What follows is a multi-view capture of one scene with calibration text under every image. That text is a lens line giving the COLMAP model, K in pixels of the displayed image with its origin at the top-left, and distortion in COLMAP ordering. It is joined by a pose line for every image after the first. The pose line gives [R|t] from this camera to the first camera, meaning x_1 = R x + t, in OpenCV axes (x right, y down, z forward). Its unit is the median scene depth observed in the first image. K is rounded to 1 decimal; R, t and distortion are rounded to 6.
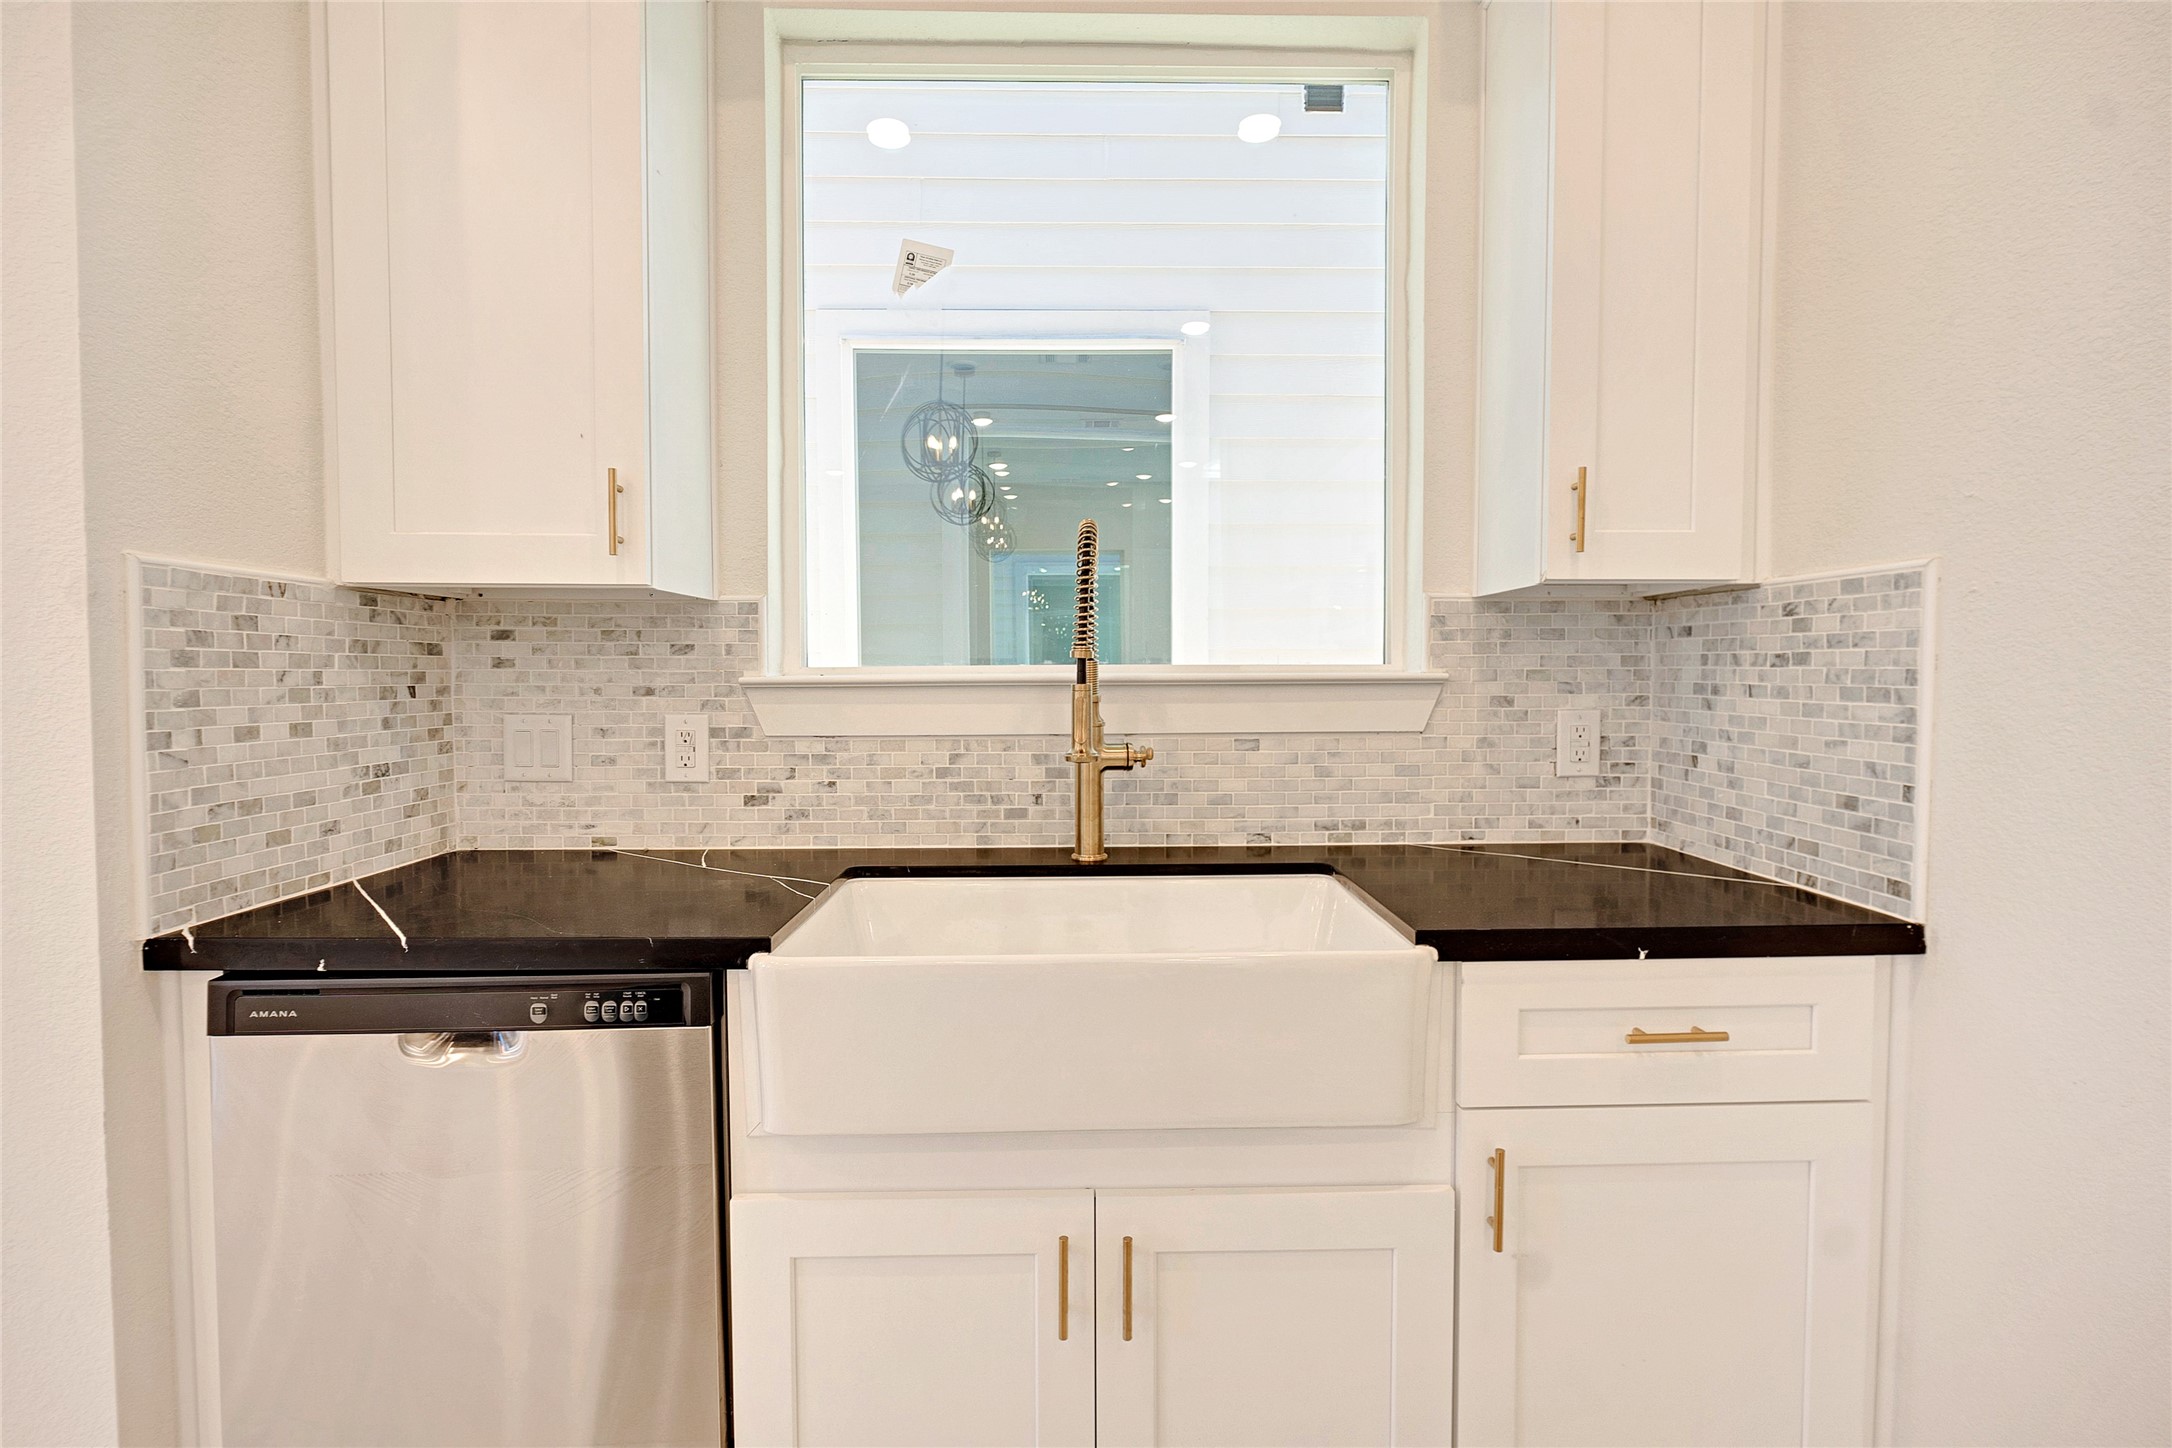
lens RADIAL K [[1132.2, 0, 1088.0], [0, 1132.2, 720.8], [0, 0, 1]] dist [0.000854, 0.000137]
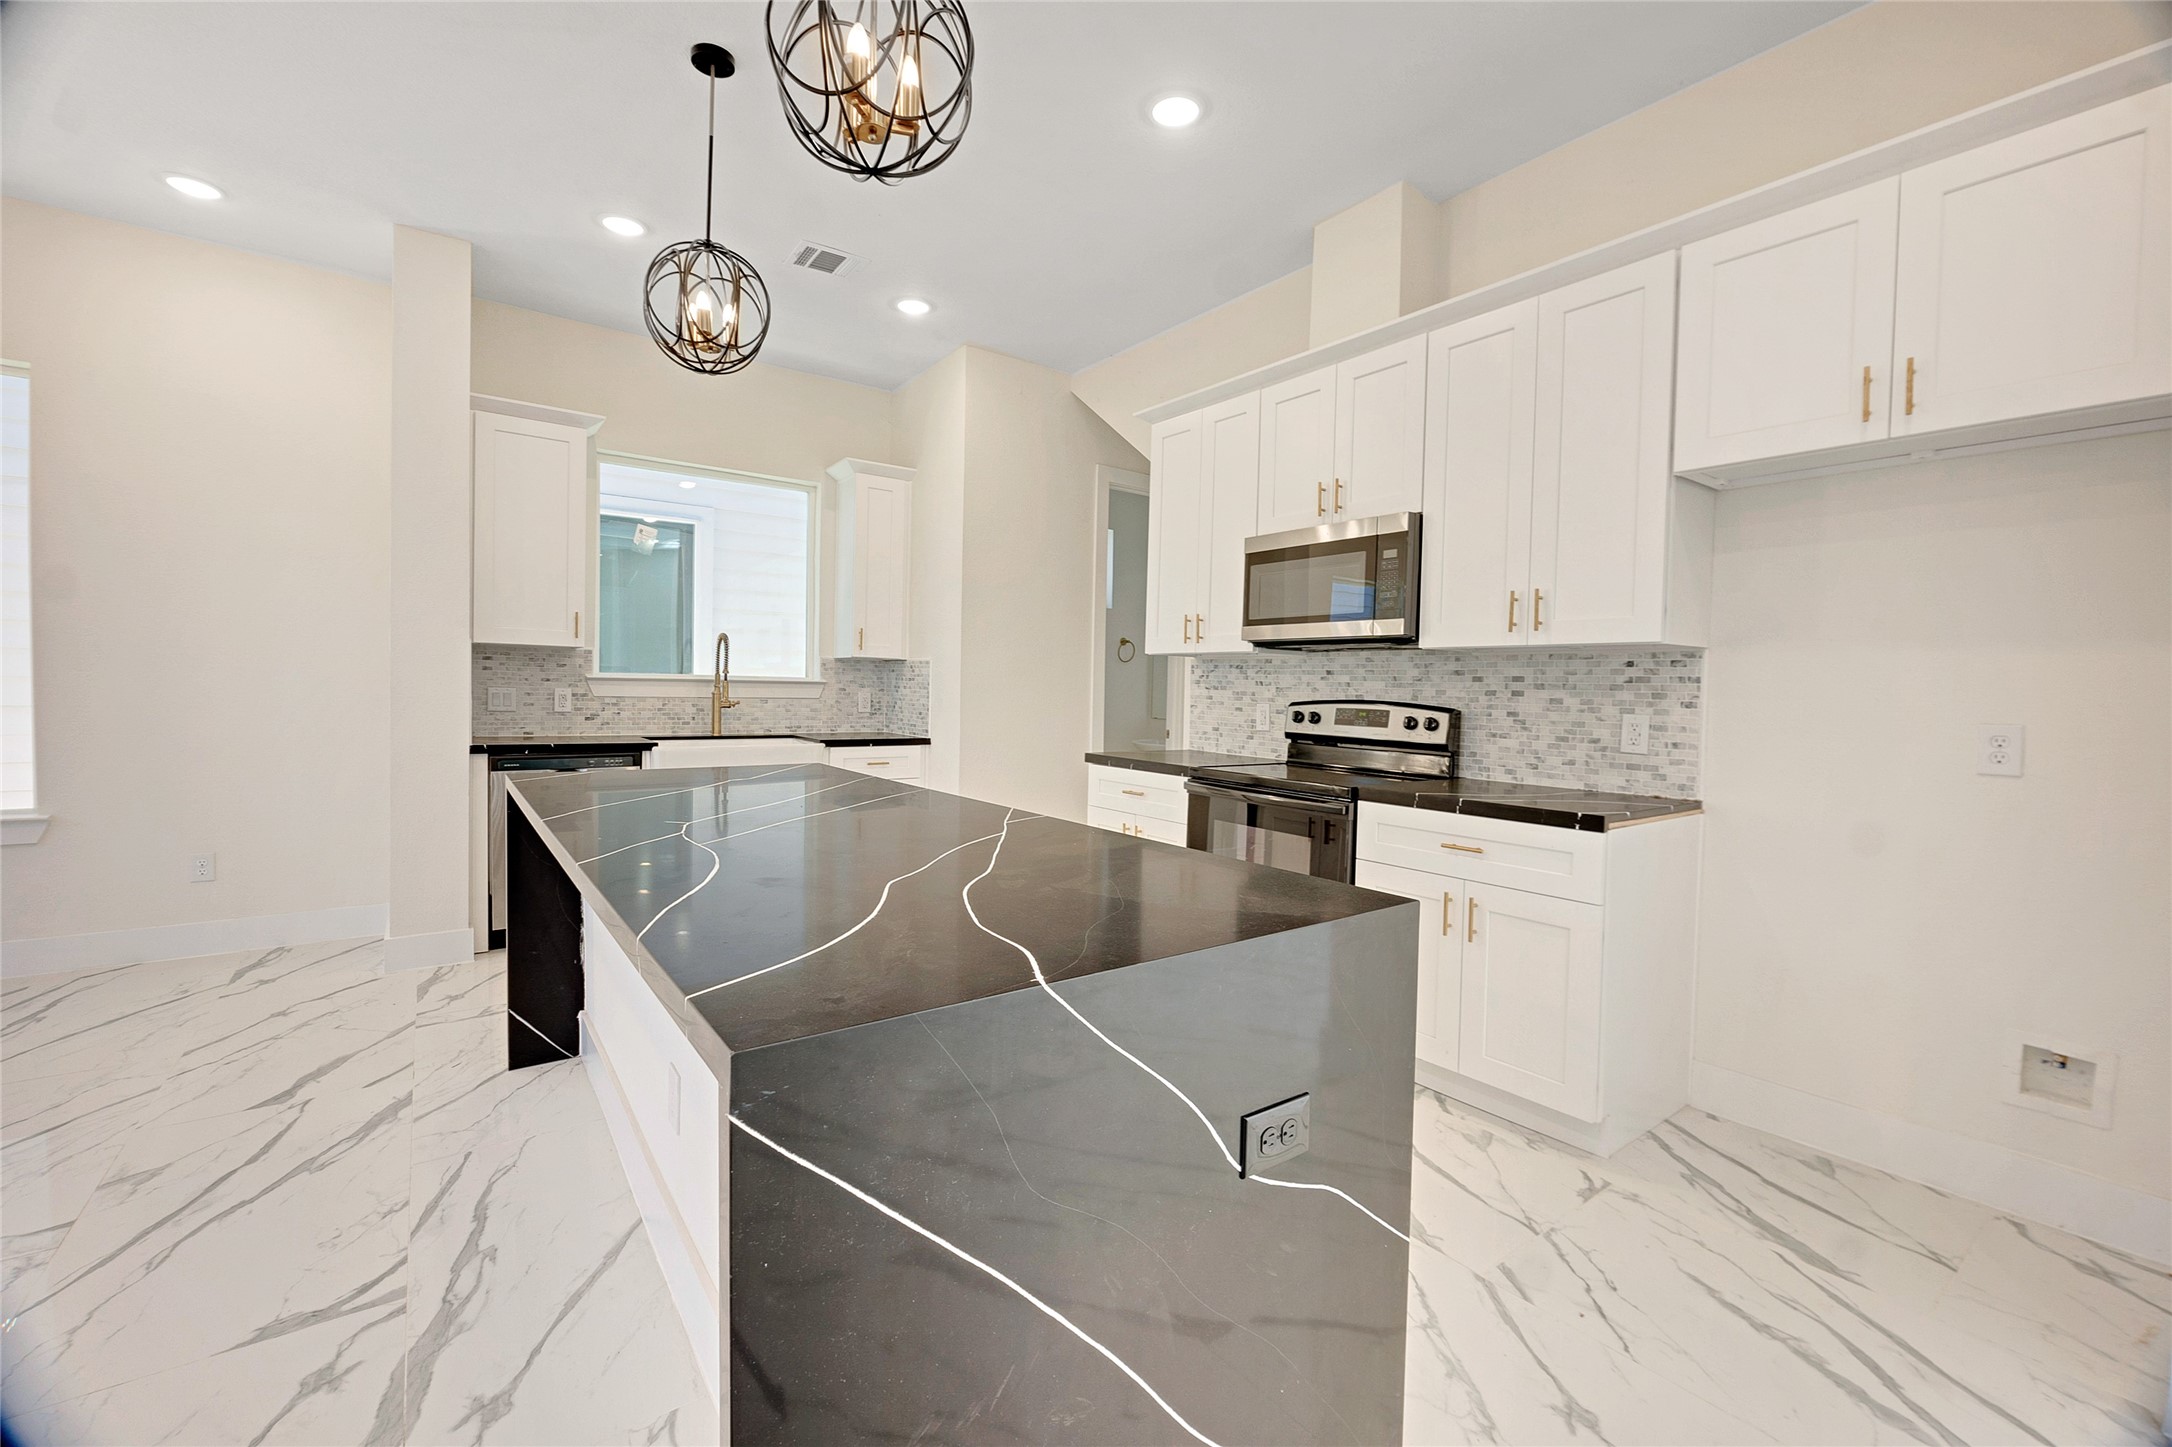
lens RADIAL K [[916.3, 0, 1089.2], [0, 916.3, 717.2], [0, 0, 1]] dist [-0.000320, -0.000024]
pose [[0.828899, 0.003479, 0.559388, -0.546957], [-0.001711, 0.999992, -0.003684, 0.073499], [-0.559396, 0.002097, 0.828898, -1.660233]]
